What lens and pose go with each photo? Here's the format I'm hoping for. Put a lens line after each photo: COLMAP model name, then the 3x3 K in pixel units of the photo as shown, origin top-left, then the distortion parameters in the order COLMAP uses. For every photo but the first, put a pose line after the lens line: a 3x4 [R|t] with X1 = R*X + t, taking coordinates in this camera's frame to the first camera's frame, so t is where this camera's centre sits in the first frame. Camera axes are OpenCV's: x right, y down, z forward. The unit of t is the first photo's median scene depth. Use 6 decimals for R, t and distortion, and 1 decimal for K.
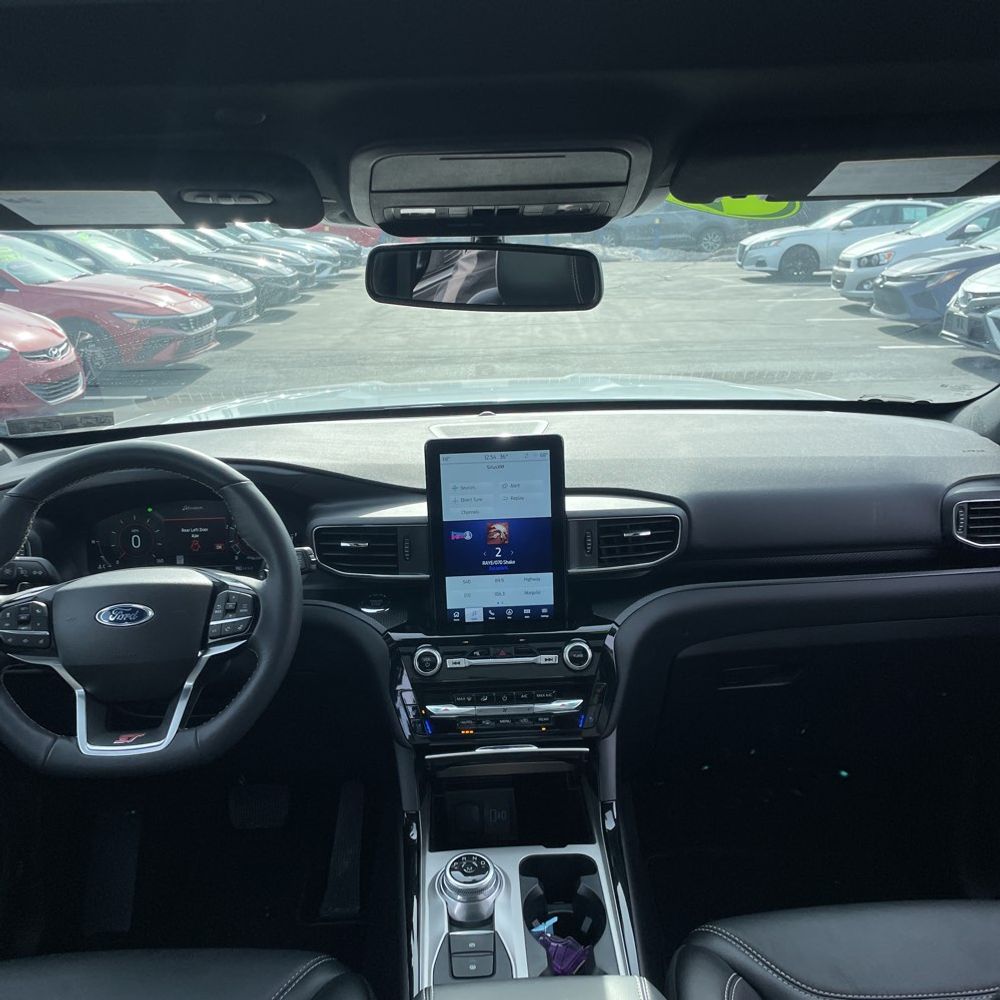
lens RADIAL K [[1009.2, 0, 499.7], [0, 1009.2, 500.5], [0, 0, 1]] dist [0.044759, 0.000000]
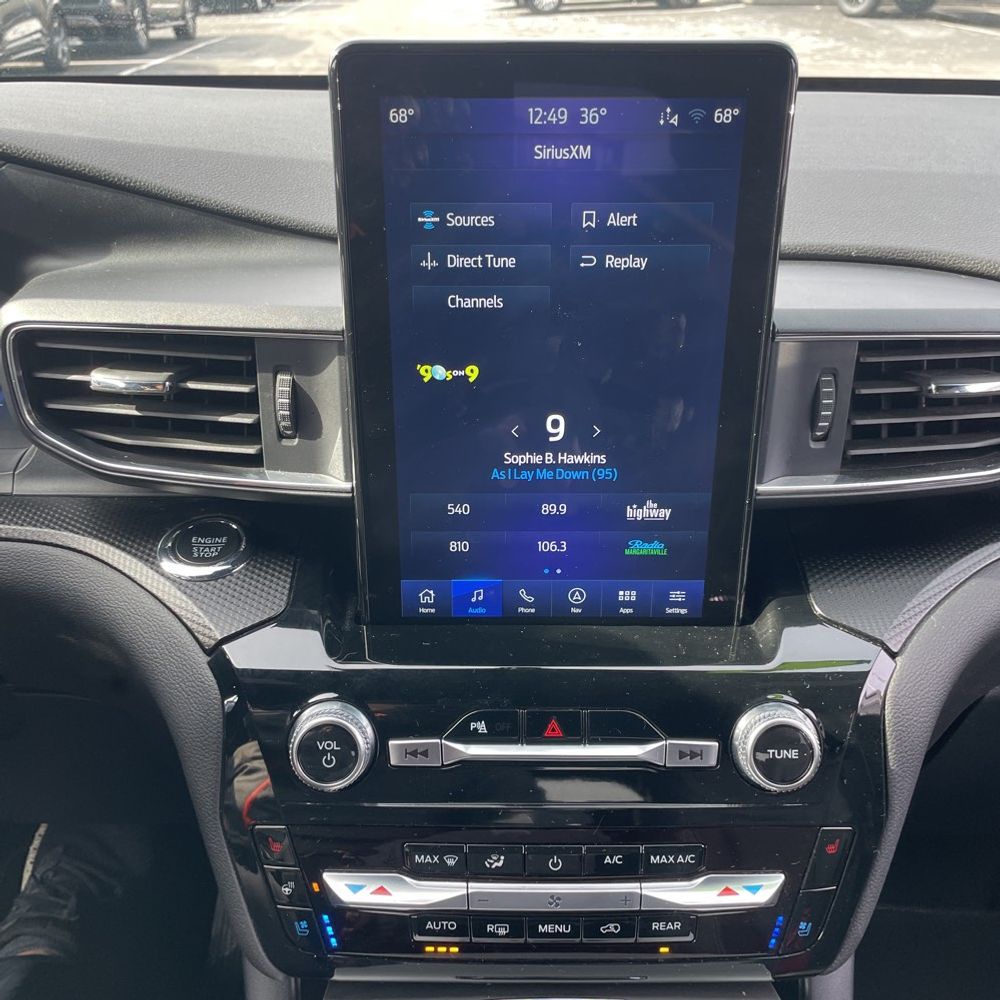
lens RADIAL K [[1009.2, 0, 496.0], [0, 1009.2, 498.8], [0, 0, 1]] dist [0.044759, 0.000000]
pose [[0.998796, 0.048281, -0.008727, -0.017817], [-0.045352, 0.976378, 0.211256, 0.004885], [0.018720, -0.210606, 0.977392, 0.683847]]
